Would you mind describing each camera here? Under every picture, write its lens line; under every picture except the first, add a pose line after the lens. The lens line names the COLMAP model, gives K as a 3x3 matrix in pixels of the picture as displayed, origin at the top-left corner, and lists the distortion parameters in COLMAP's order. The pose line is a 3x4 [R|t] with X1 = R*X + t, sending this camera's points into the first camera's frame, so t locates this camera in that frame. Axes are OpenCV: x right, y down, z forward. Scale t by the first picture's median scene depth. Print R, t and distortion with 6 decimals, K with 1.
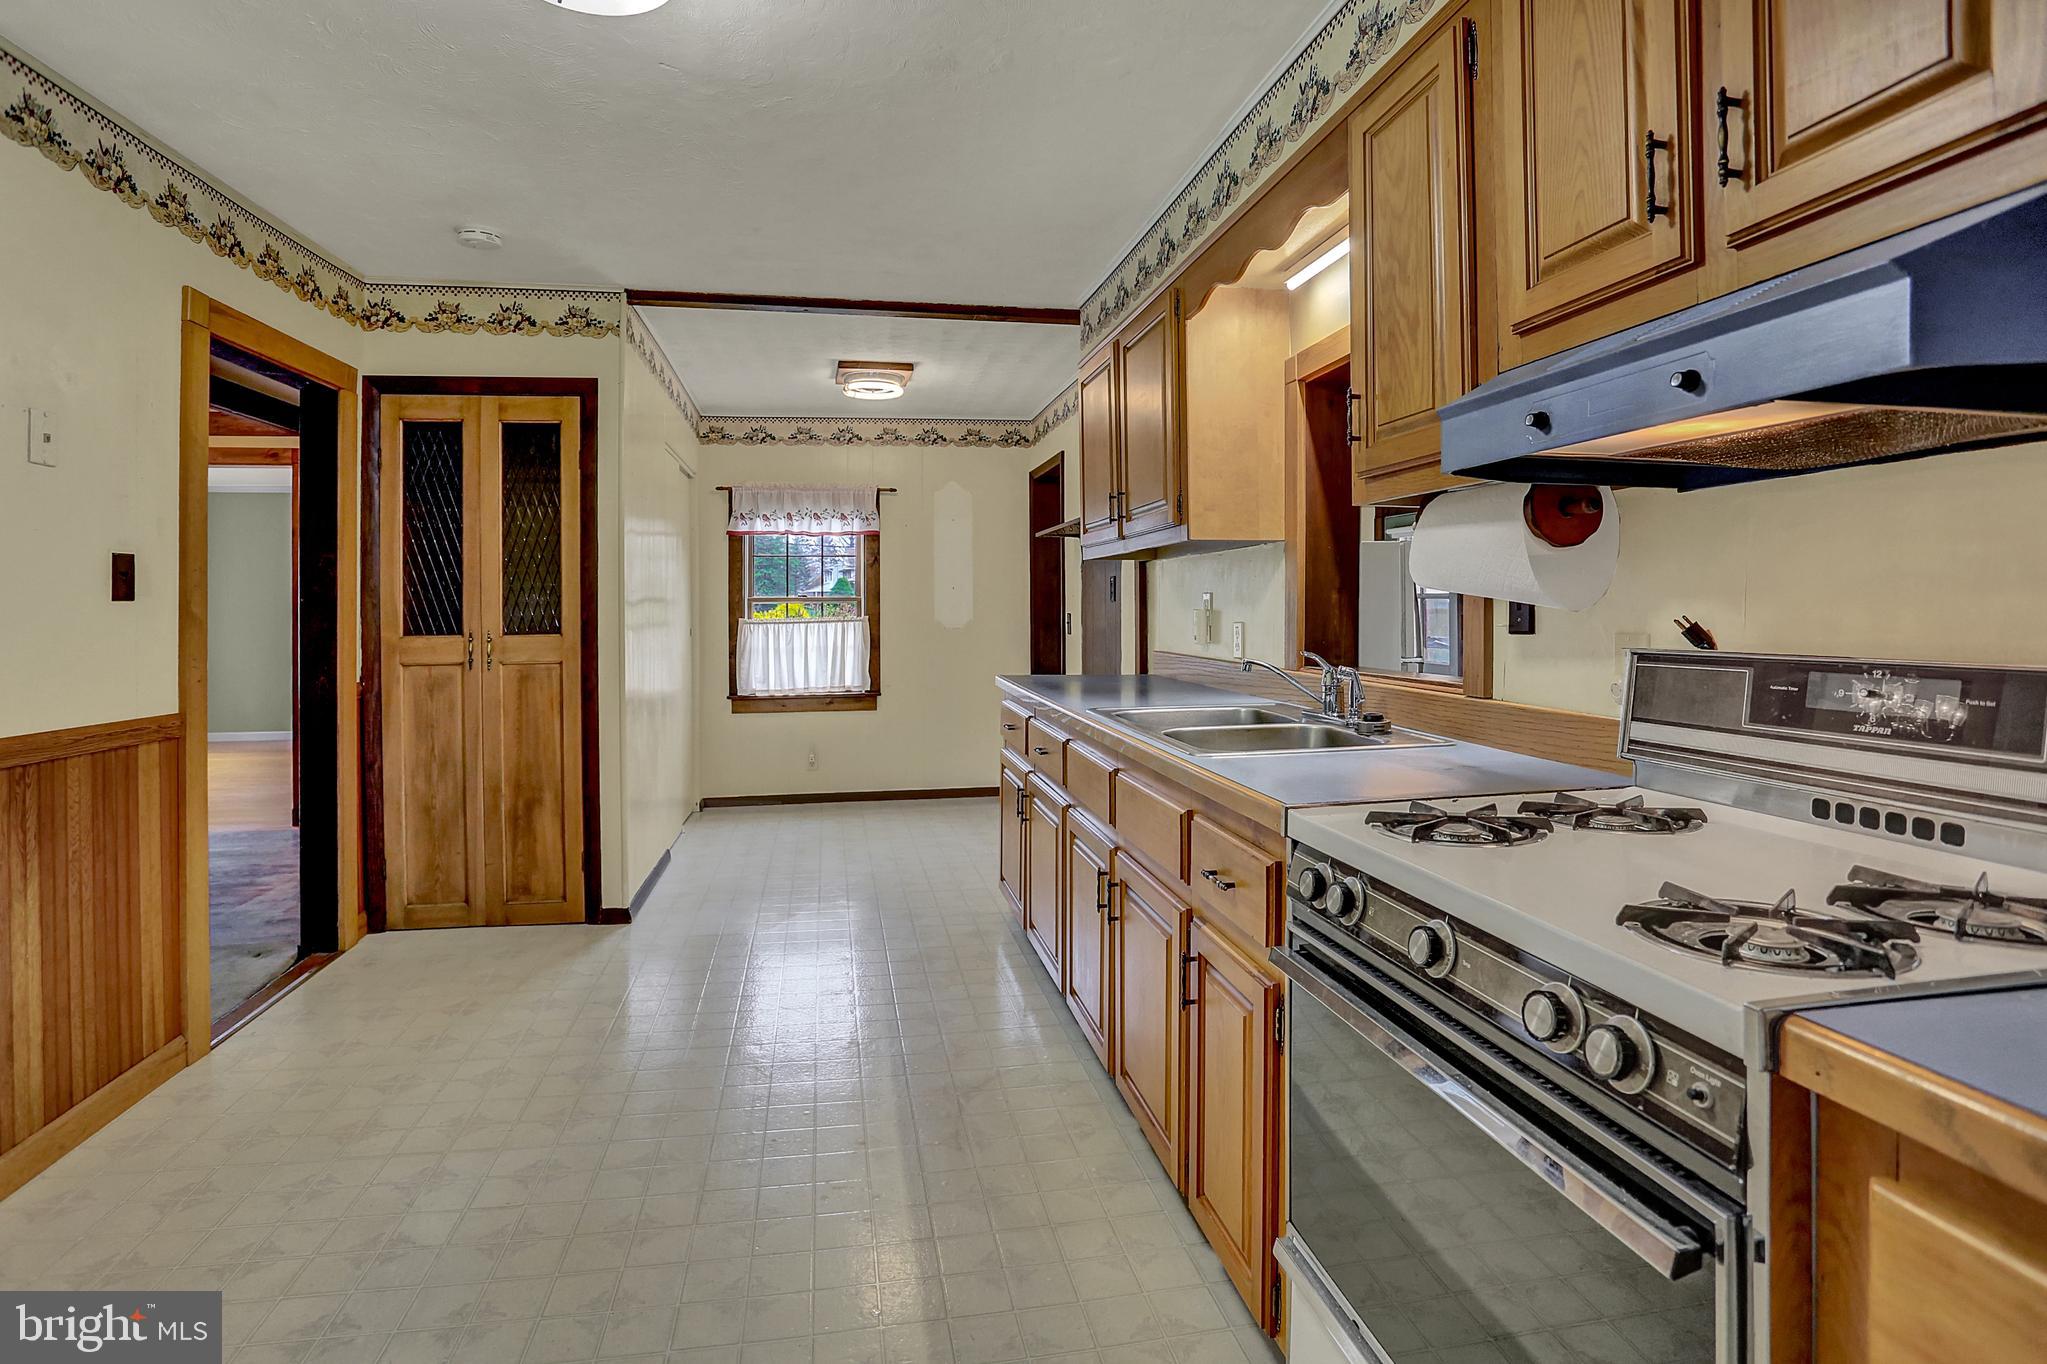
lens RADIAL K [[1031.1, 0, 1024.5], [0, 1031.1, 596.6], [0, 0, 1]] dist [-0.002534, -0.000097]
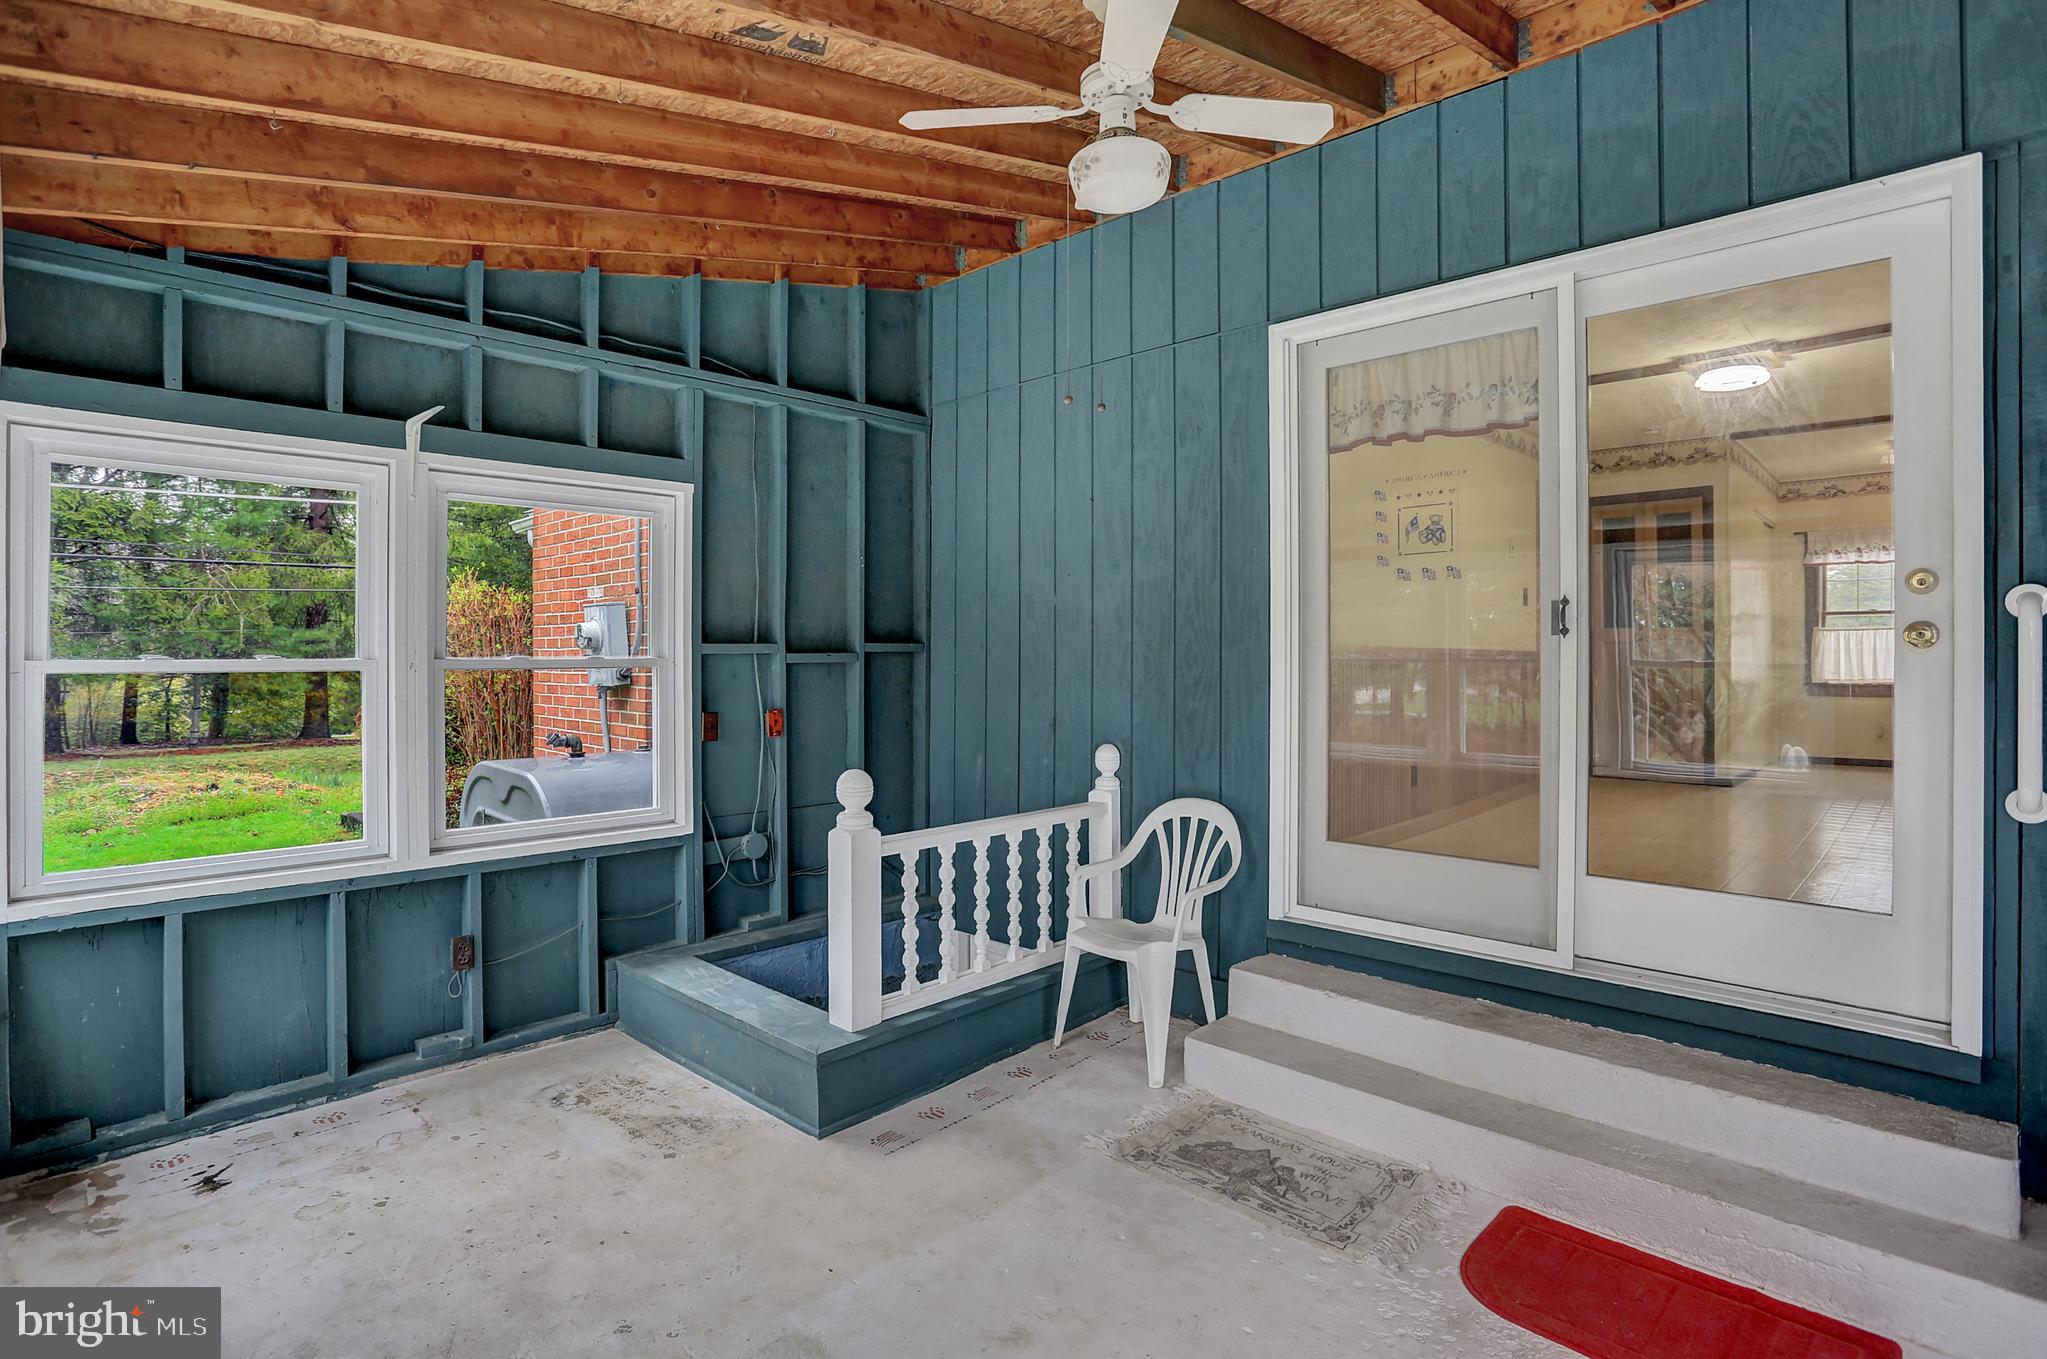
lens RADIAL K [[1031.1, 0, 1019.8], [0, 1031.1, 640.1], [0, 0, 1]] dist [-0.002534, -0.000097]
pose [[0.589381, -0.005312, -0.807838, 0.210818], [0.002891, 0.999986, -0.004466, 0.041871], [0.807850, 0.000297, 0.589388, -0.673237]]
